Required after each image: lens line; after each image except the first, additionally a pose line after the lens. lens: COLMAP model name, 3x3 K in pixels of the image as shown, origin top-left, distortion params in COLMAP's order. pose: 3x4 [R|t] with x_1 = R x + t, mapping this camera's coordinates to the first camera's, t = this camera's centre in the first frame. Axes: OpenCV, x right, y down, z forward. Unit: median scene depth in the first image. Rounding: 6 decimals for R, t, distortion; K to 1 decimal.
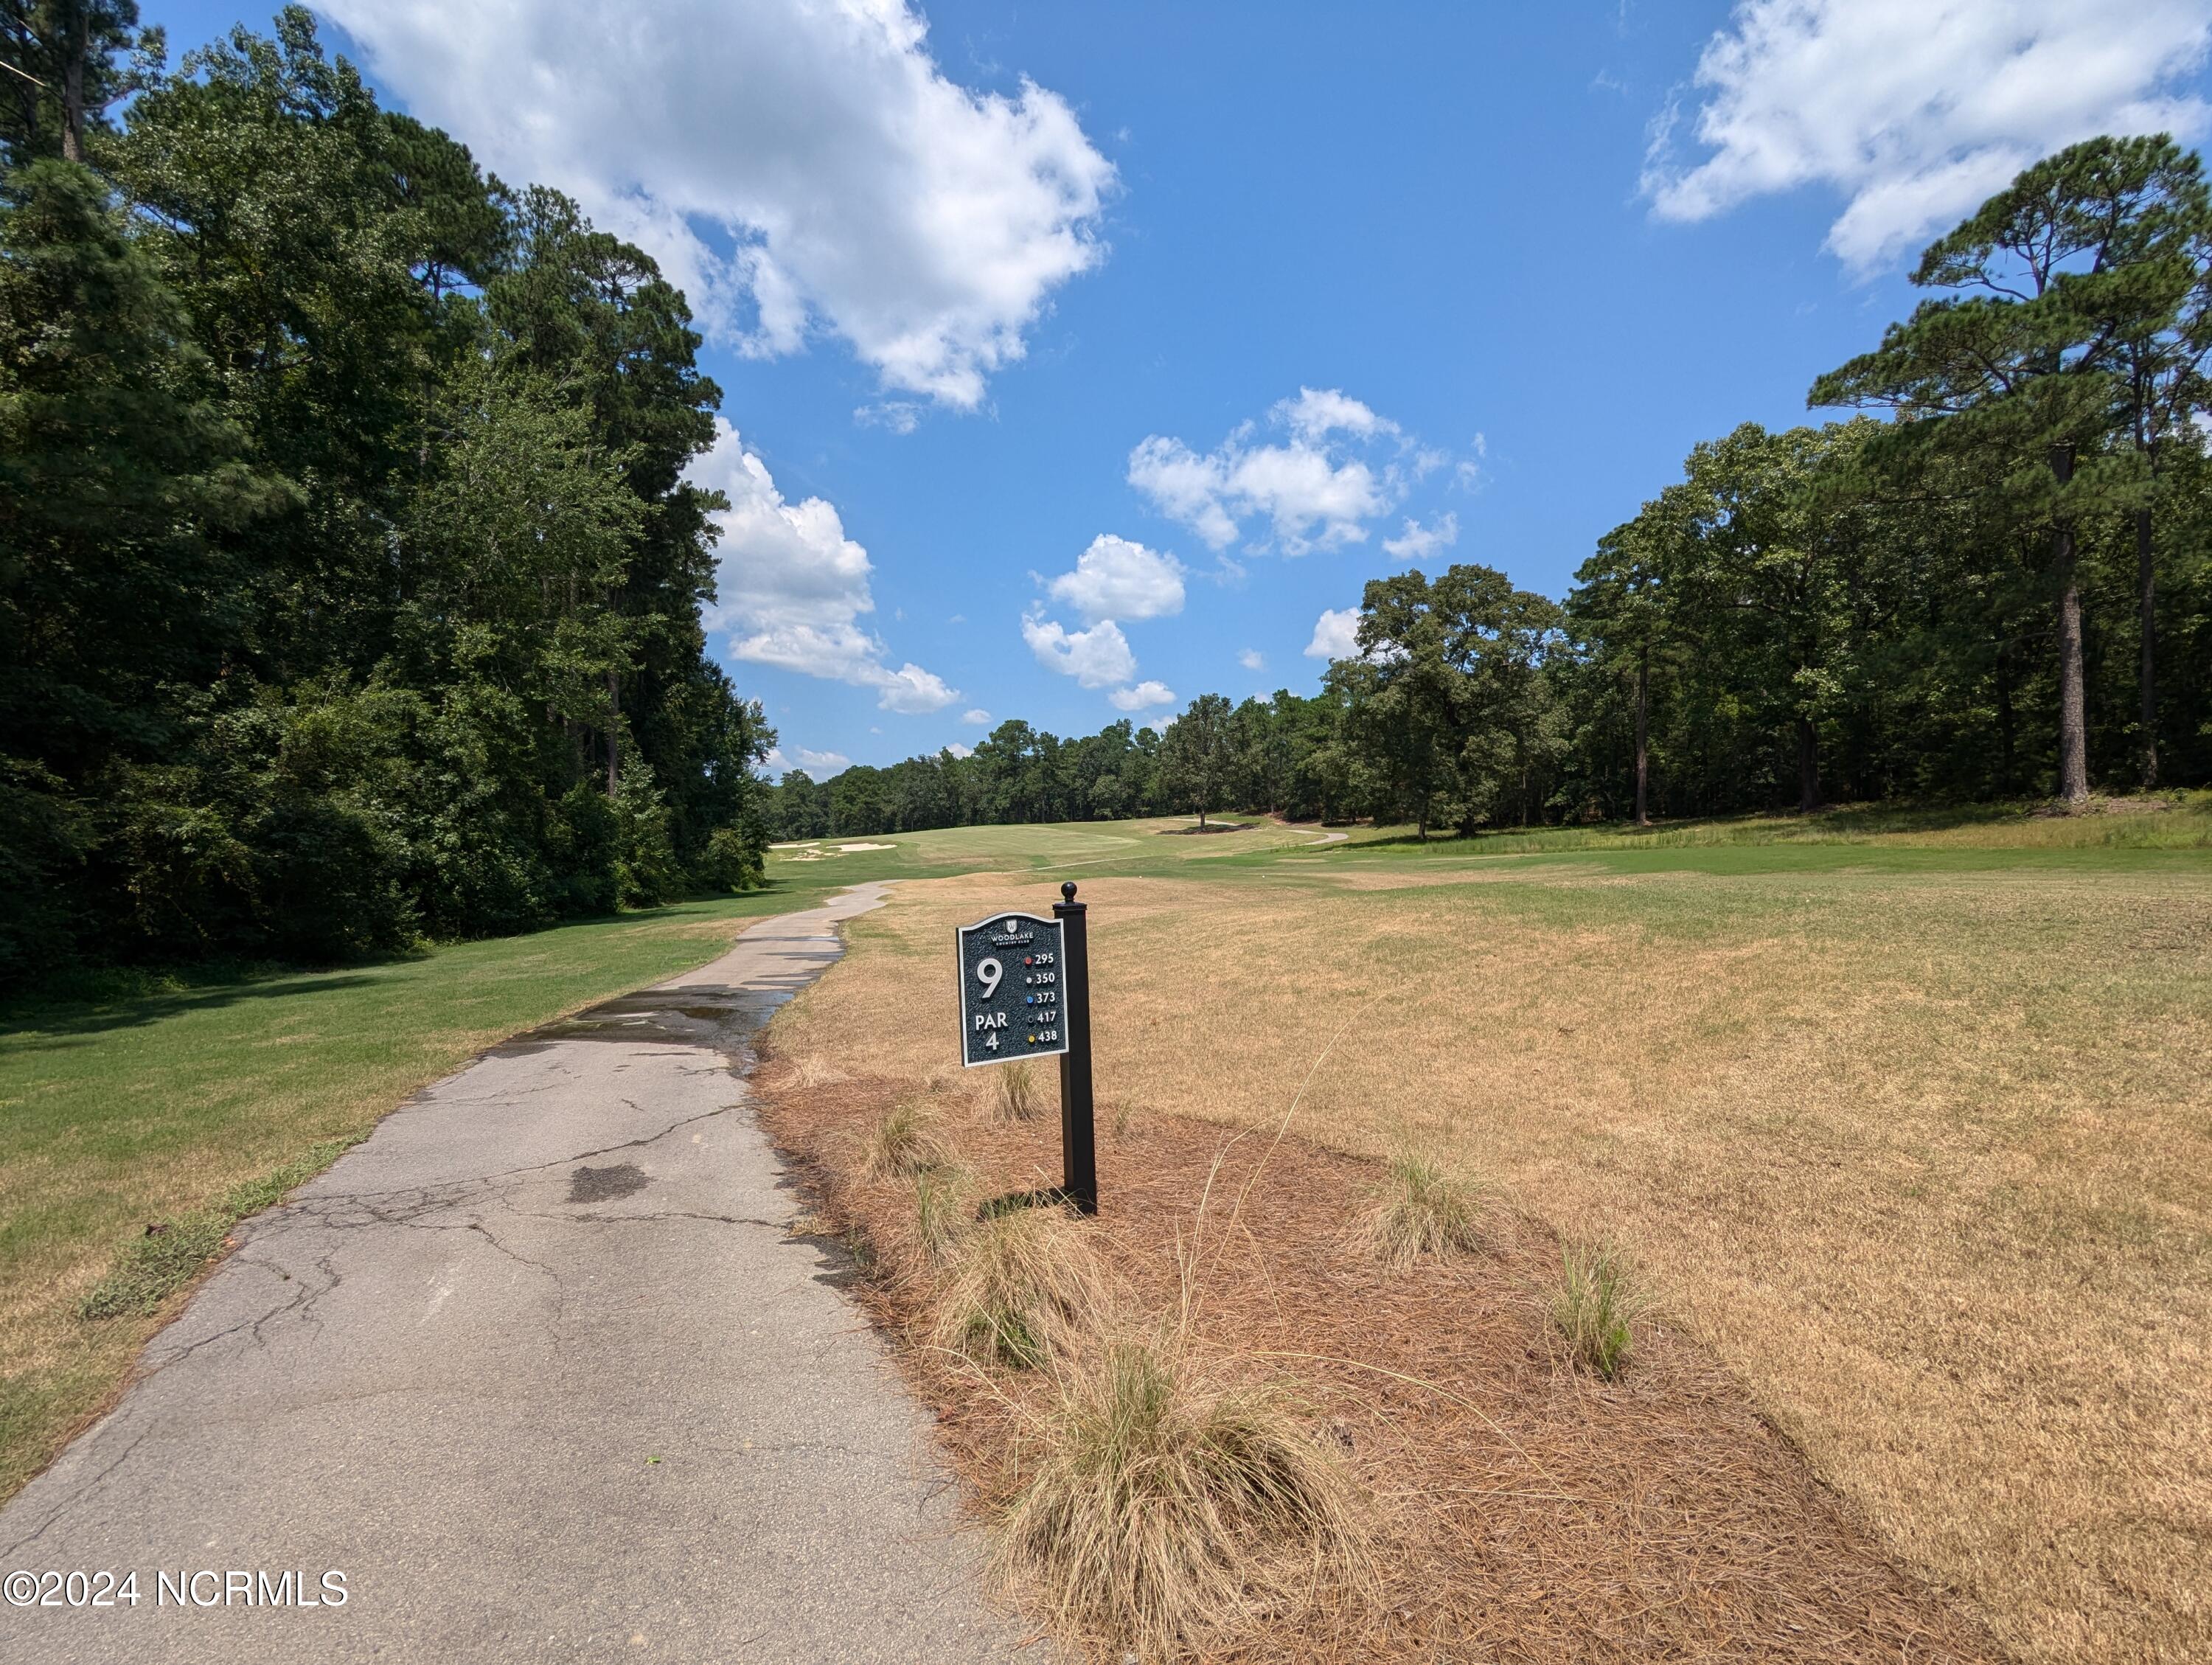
lens RADIAL K [[1047.4, 0, 1111.2], [0, 1047.4, 837.6], [0, 0, 1]] dist [-0.003940, -0.000146]
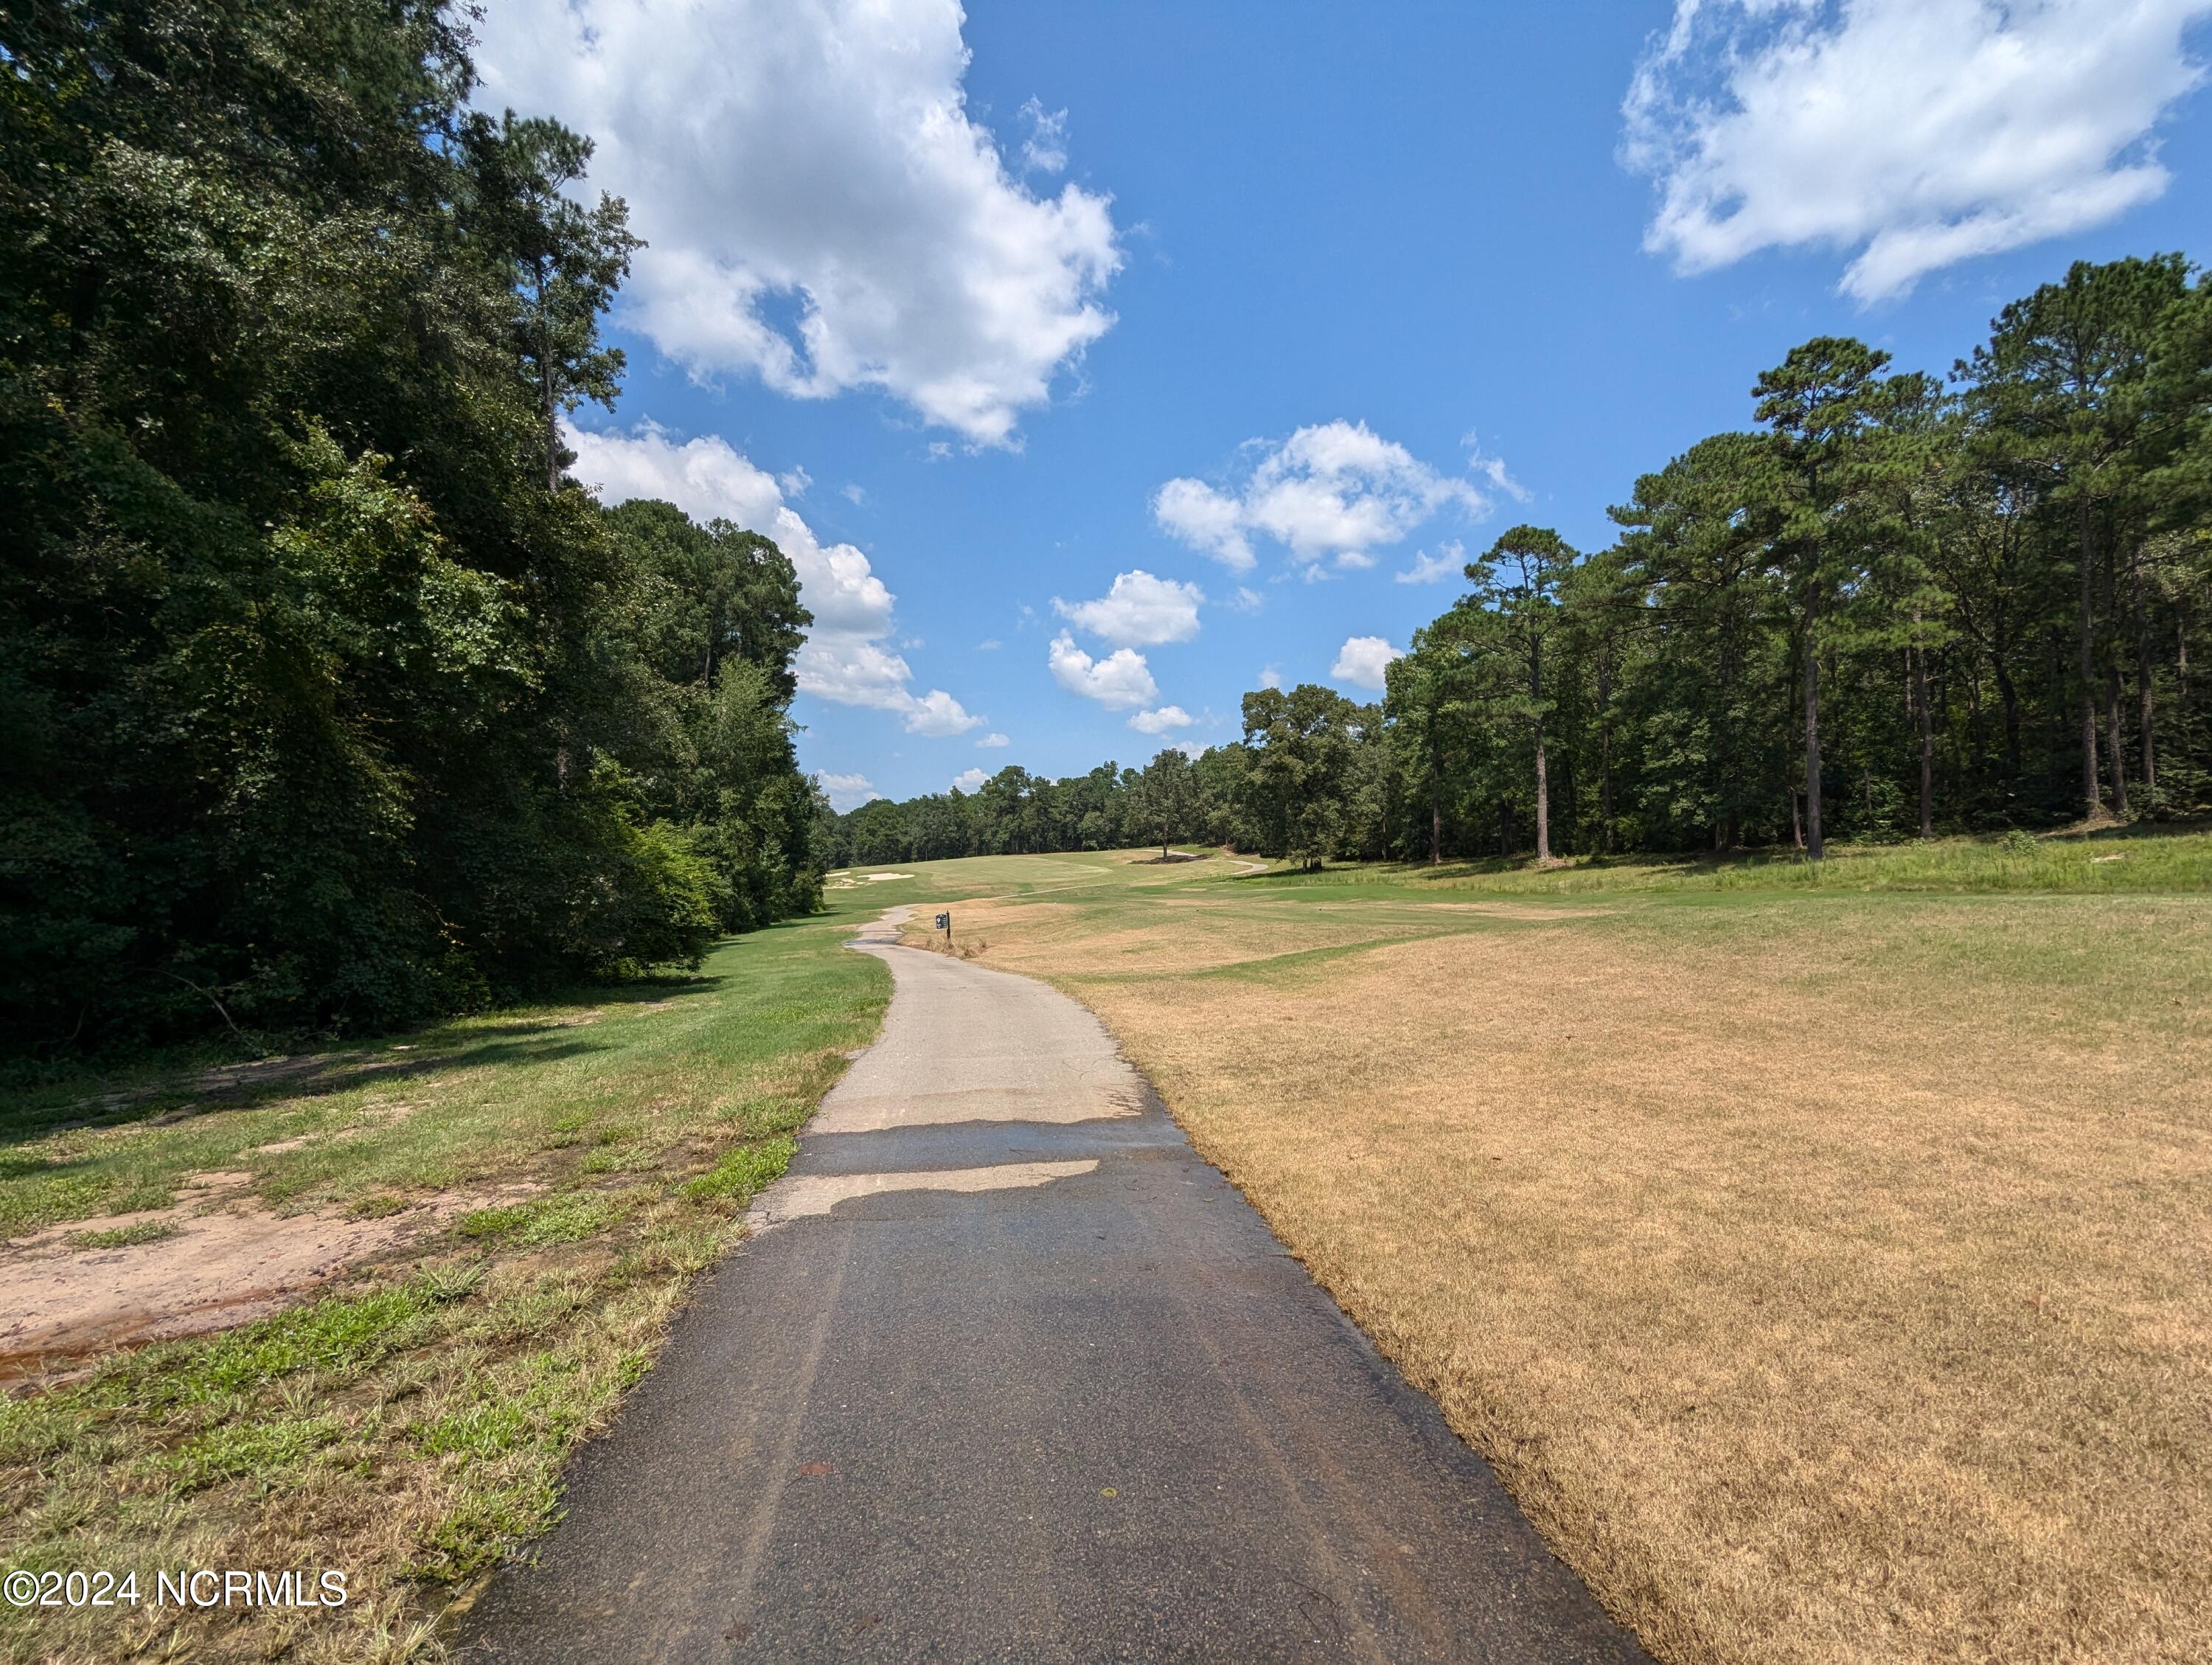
lens RADIAL K [[1047.4, 0, 1111.2], [0, 1047.4, 837.6], [0, 0, 1]] dist [-0.003940, -0.000146]
pose [[0.999899, -0.005323, -0.013205, 0.032771], [0.005064, 0.999795, -0.019600, -0.008313], [0.013306, 0.019531, 0.999721, -0.171922]]
